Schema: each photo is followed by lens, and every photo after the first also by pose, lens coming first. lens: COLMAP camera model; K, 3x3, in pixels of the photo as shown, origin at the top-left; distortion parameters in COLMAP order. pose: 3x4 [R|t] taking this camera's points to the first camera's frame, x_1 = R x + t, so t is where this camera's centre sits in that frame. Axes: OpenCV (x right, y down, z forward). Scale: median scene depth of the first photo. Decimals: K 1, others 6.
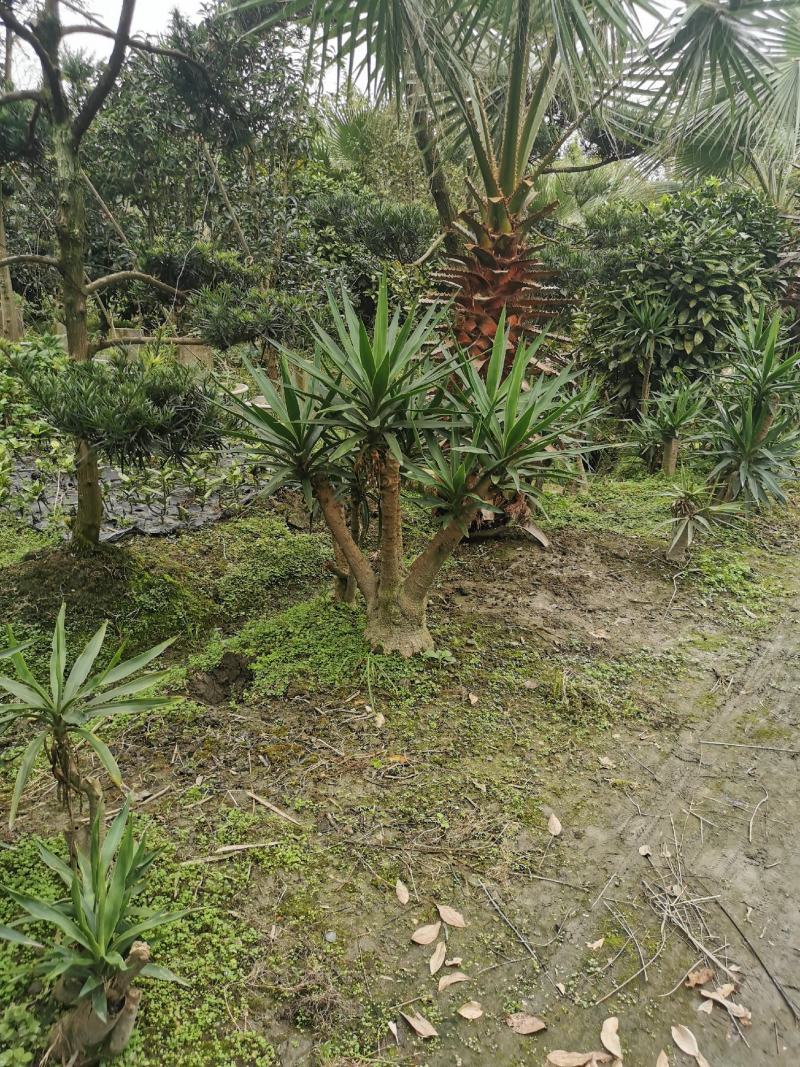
lens RADIAL K [[779.5, 0, 399.6], [0, 779.5, 535.2], [0, 0, 1]] dist [-0.003403, -0.011836]
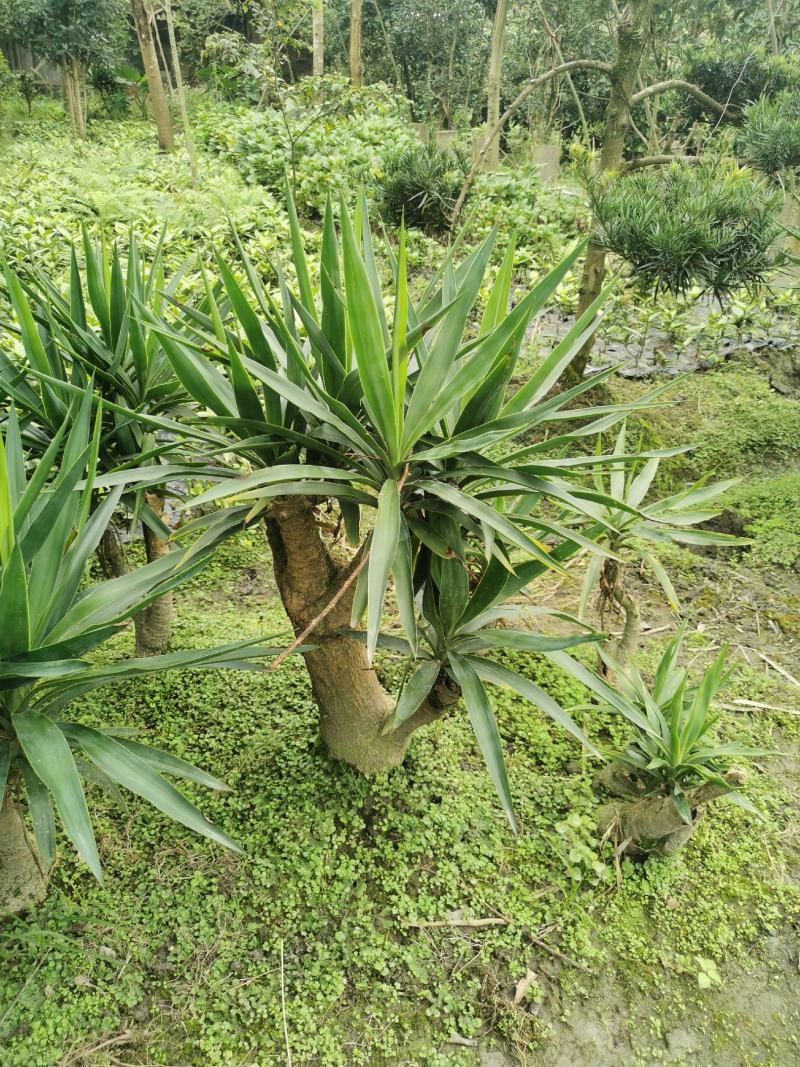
lens RADIAL K [[779.5, 0, 398.2], [0, 779.5, 533.1], [0, 0, 1]] dist [-0.003403, -0.011836]
pose [[0.871850, 0.222044, -0.436548, -0.102704], [-0.141889, 0.967613, 0.208789, 0.027141], [0.468770, -0.120091, 0.875119, -0.010360]]
